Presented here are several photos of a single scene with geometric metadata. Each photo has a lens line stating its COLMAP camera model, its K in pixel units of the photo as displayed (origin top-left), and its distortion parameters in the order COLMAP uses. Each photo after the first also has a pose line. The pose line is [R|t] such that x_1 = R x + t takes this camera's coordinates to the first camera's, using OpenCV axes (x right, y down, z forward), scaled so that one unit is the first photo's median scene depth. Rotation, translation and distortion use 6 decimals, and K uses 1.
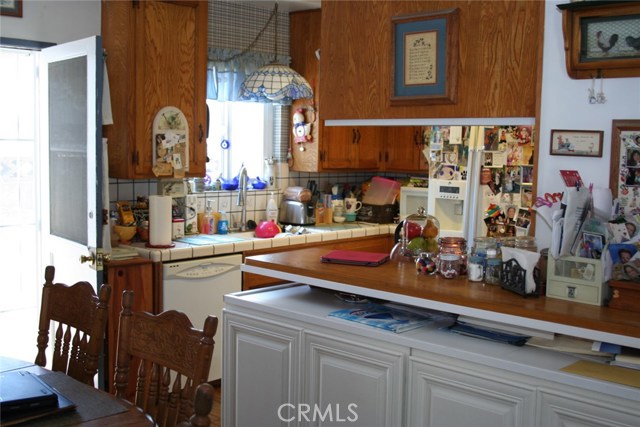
lens RADIAL K [[787.3, 0, 320.9], [0, 787.3, 212.4], [0, 0, 1]] dist [-0.043682, 0.000000]
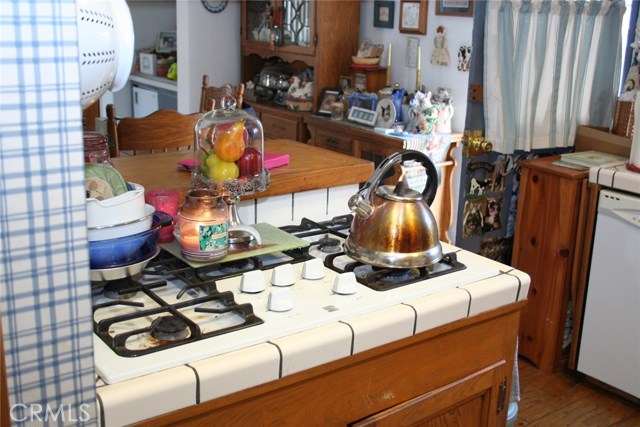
lens RADIAL K [[787.3, 0, 319.8], [0, 787.3, 213.6], [0, 0, 1]] dist [-0.043682, 0.000000]
pose [[-0.207452, 0.235150, -0.949562, 0.433513], [-0.122866, 0.956729, 0.263768, -0.054441], [0.970499, 0.171388, -0.169583, 0.775903]]
